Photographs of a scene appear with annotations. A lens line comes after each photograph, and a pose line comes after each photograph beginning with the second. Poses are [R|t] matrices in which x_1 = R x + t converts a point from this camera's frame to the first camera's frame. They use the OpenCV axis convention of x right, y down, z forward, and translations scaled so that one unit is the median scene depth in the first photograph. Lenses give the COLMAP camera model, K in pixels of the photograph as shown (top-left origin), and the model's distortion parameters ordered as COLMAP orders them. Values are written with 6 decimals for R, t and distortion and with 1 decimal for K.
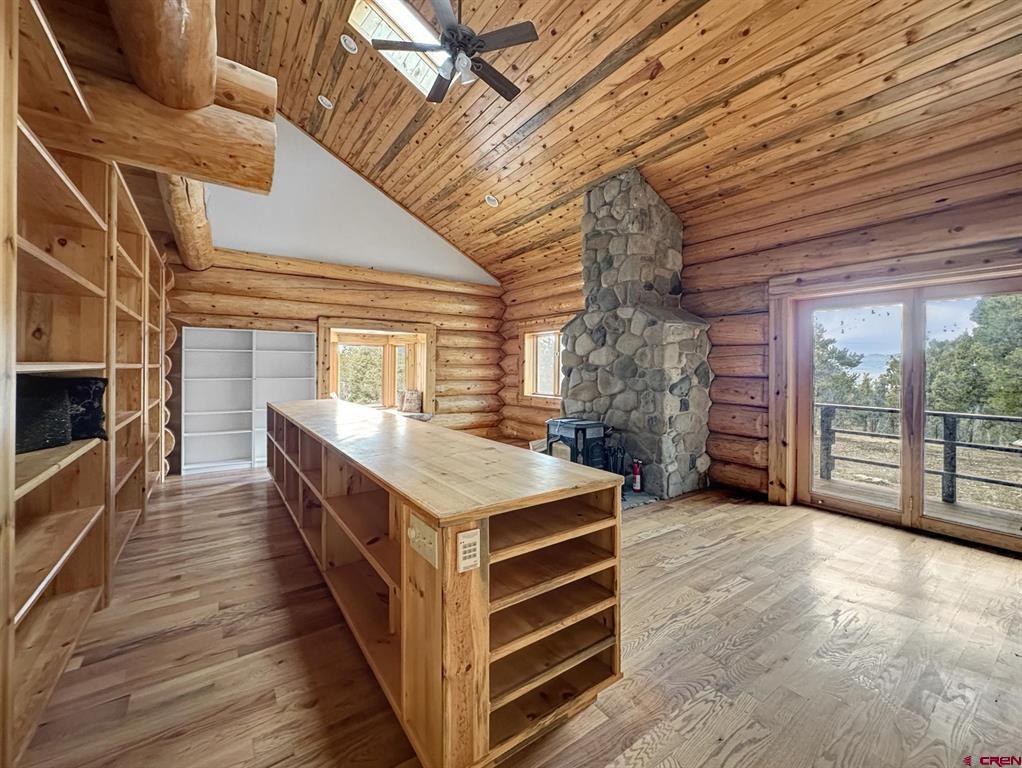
lens RADIAL K [[424.0, 0, 508.8], [0, 424.0, 373.5], [0, 0, 1]] dist [0.003474, -0.001849]
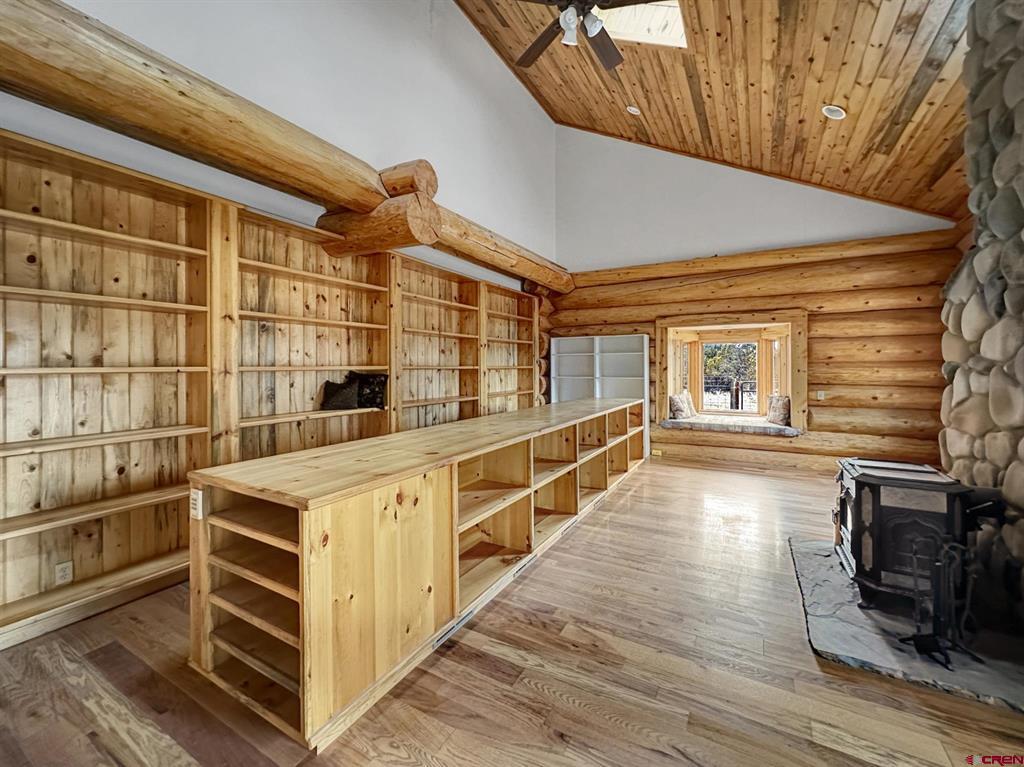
lens RADIAL K [[417.9, 0, 519.6], [0, 417.9, 369.0], [0, 0, 1]] dist [0.000305, 0.000295]
pose [[0.434826, -0.000373, -0.900514, 0.310619], [-0.008467, 0.999954, -0.004502, -0.003405], [0.900475, 0.009583, 0.434803, 0.269027]]
